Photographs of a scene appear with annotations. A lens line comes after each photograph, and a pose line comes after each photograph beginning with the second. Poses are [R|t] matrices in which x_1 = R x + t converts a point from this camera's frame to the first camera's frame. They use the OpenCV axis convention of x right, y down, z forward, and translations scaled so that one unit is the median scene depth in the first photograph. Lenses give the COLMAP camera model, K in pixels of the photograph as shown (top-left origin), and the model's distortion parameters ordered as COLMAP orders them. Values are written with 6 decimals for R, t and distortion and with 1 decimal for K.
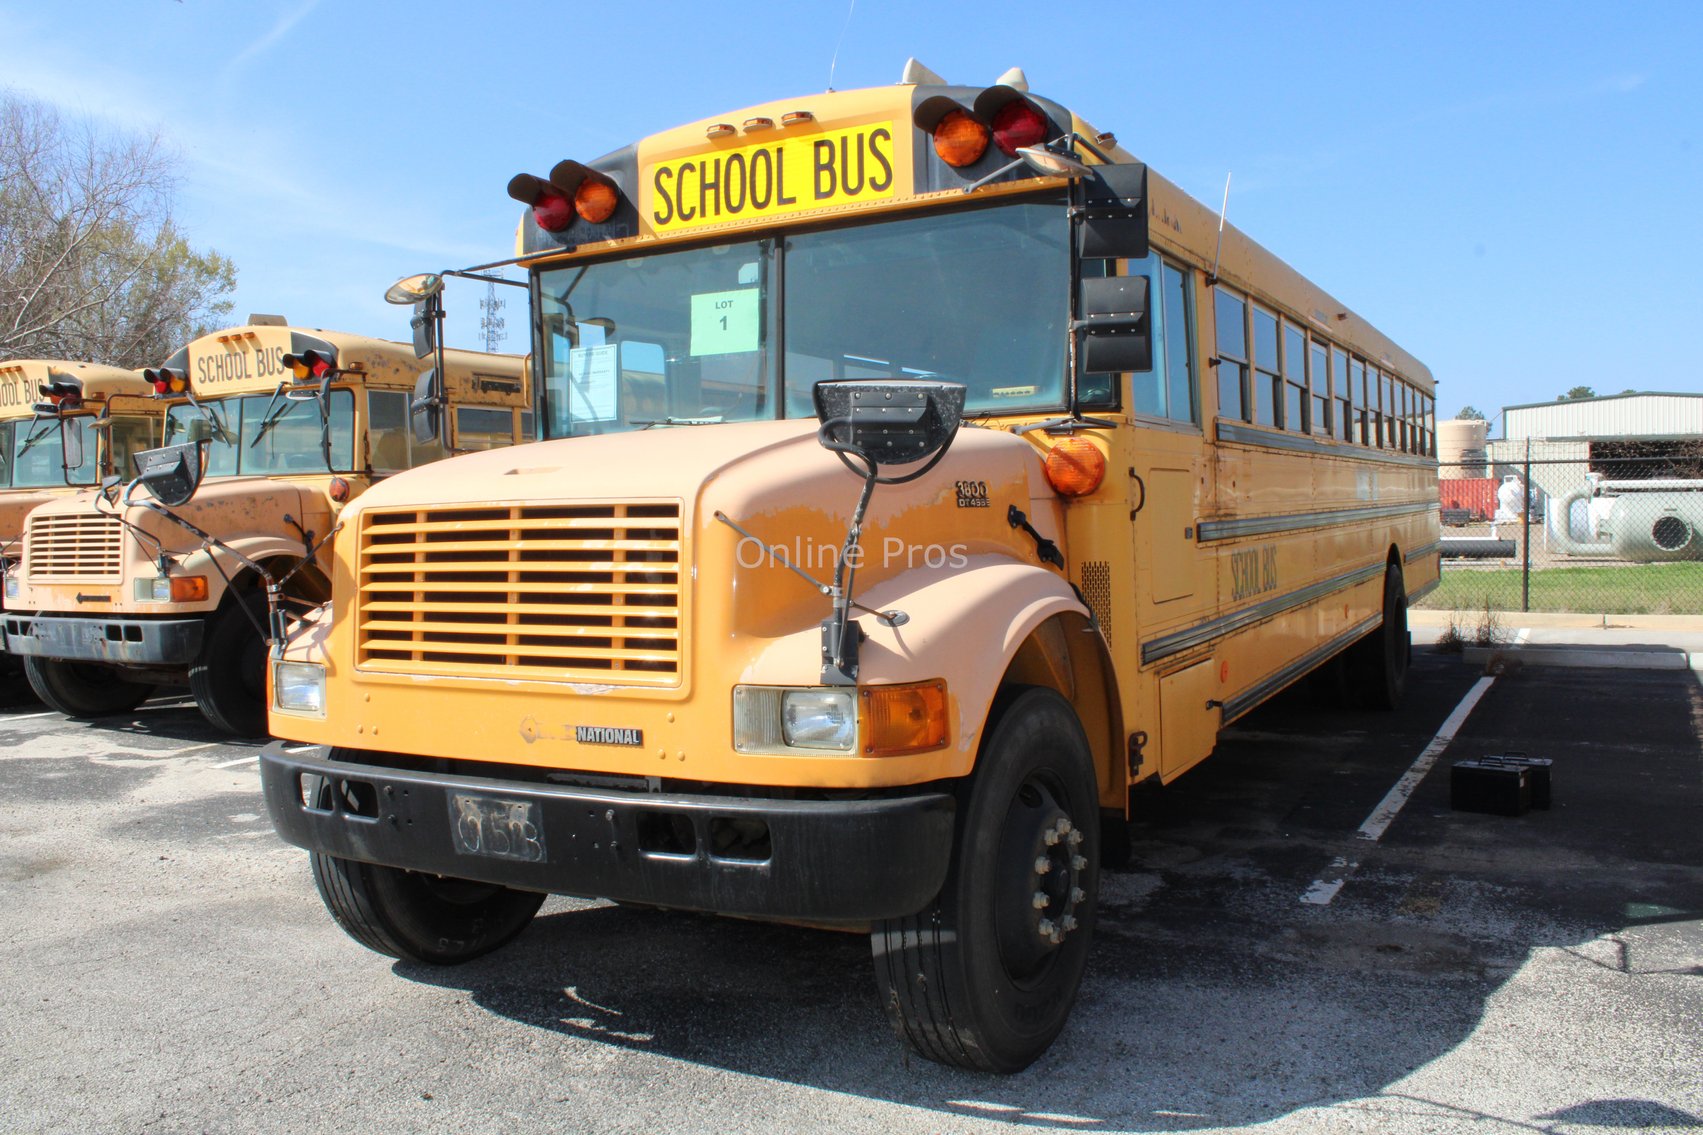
lens RADIAL K [[1414.0, 0, 851.5], [0, 1414.0, 567.5], [0, 0, 1]] dist [-0.070788, 0.002515]
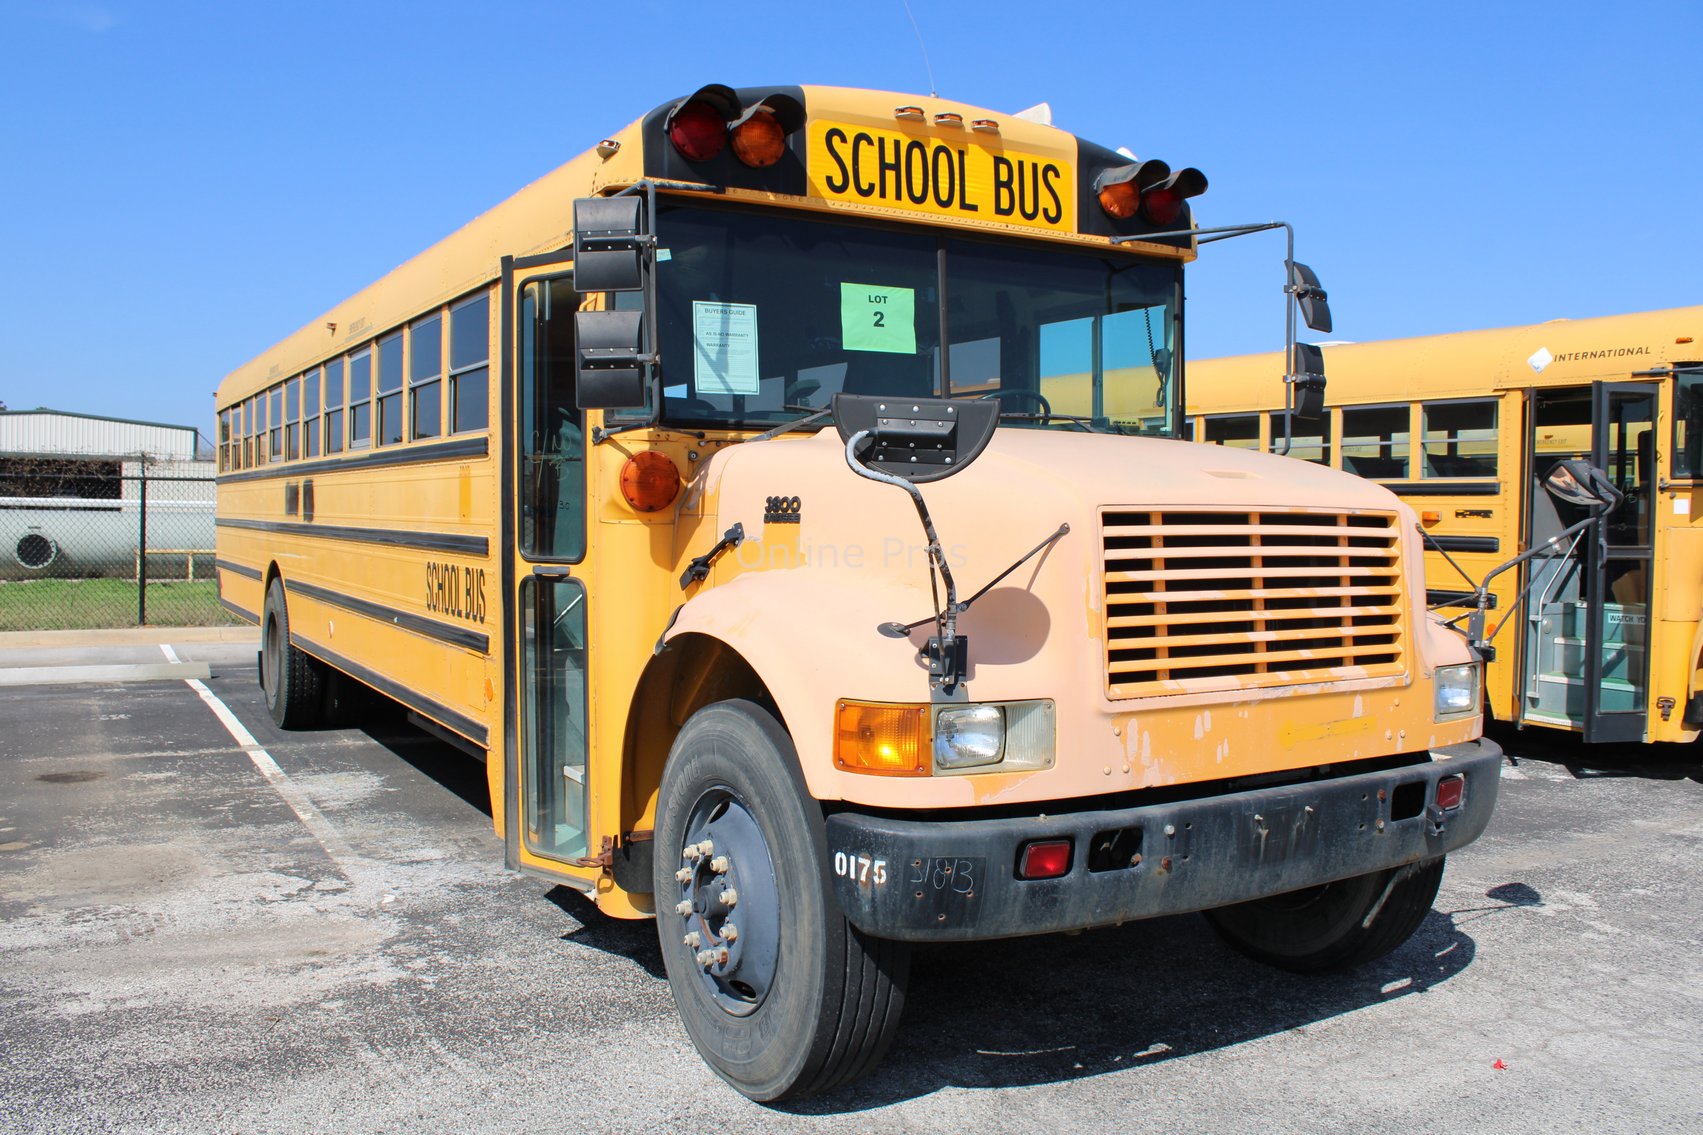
lens RADIAL K [[1414.0, 0, 851.5], [0, 1414.0, 567.5], [0, 0, 1]] dist [-0.070788, 0.002515]
pose [[0.507263, -0.003509, 0.861784, -0.974591], [0.014784, 0.999880, -0.004631, -0.003180], [-0.861664, 0.015089, 0.507254, 0.591929]]
